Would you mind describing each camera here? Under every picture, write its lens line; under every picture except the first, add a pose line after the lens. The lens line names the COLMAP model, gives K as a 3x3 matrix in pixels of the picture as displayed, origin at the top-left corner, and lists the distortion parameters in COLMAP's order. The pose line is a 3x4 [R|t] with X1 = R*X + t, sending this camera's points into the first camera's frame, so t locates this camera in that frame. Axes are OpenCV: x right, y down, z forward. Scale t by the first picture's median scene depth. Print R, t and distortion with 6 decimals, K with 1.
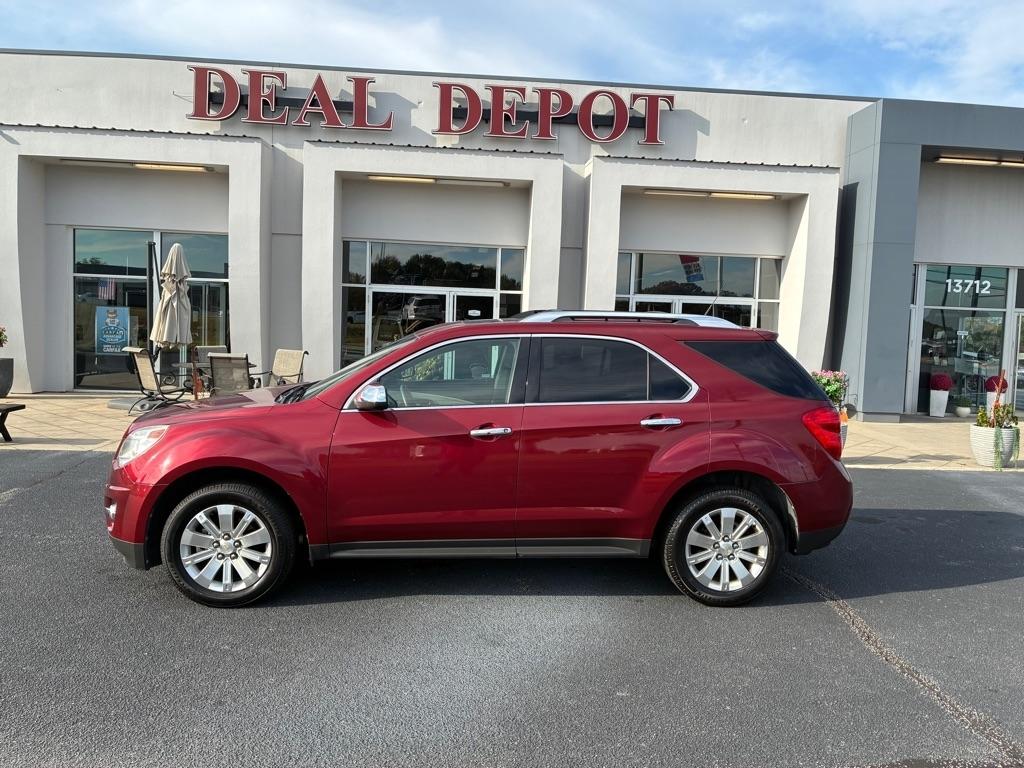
lens RADIAL K [[844.1, 0, 512.5], [0, 844.1, 380.6], [0, 0, 1]] dist [0.005556, -0.002384]
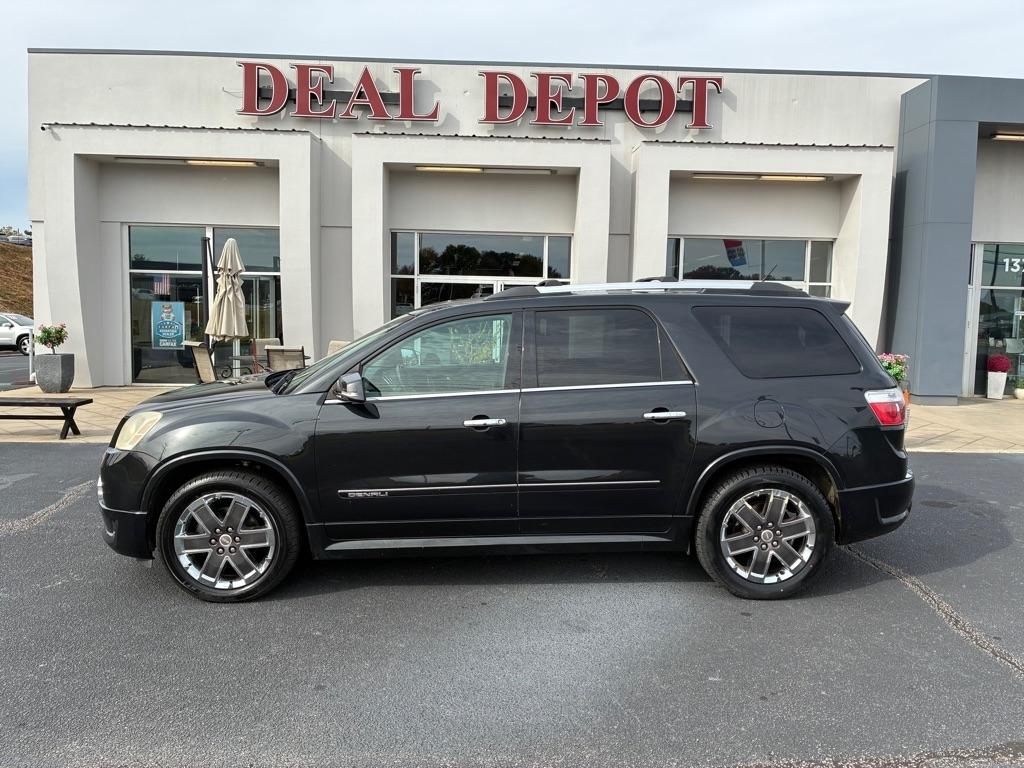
lens RADIAL K [[844.1, 0, 512.5], [0, 844.1, 380.6], [0, 0, 1]] dist [0.005556, -0.002384]
pose [[0.999198, -0.014085, -0.037483, -0.021693], [0.014613, 0.999797, 0.013850, -0.000433], [0.037280, -0.014387, 0.999201, -0.002972]]
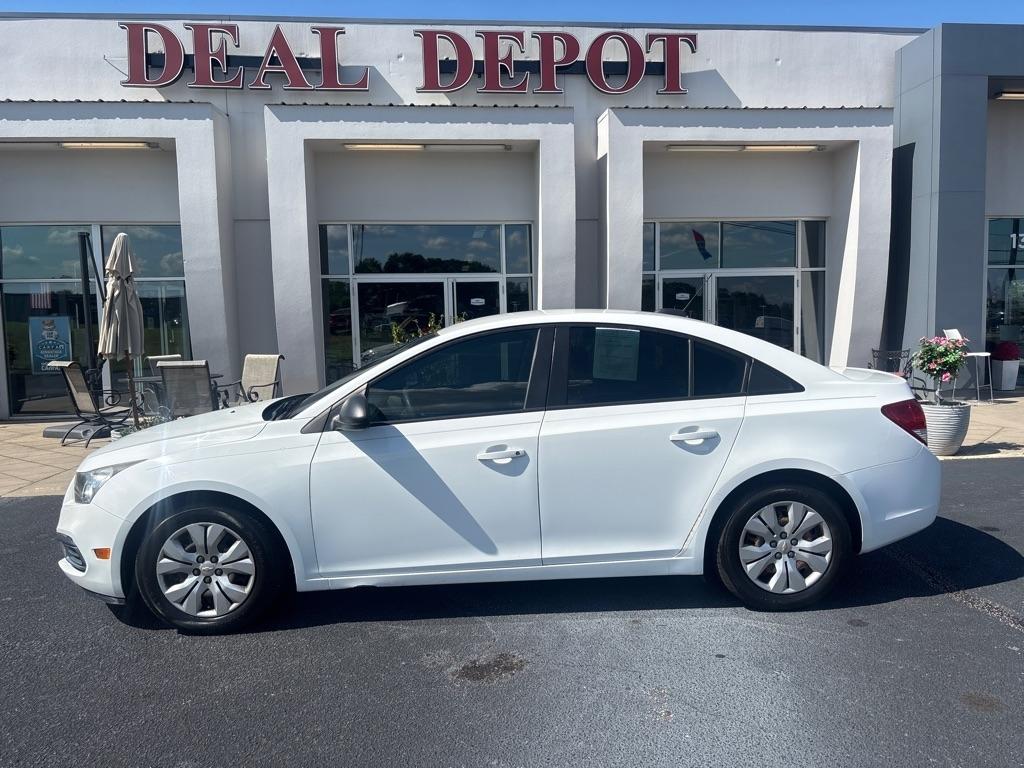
lens RADIAL K [[809.8, 0, 526.1], [0, 809.8, 386.0], [0, 0, 1]] dist [0.011742, -0.007748]
pose [[0.997737, -0.057394, 0.035022, -0.030914], [0.056352, 0.997959, 0.030047, -0.015923], [-0.036675, -0.028006, 0.998935, 0.173221]]
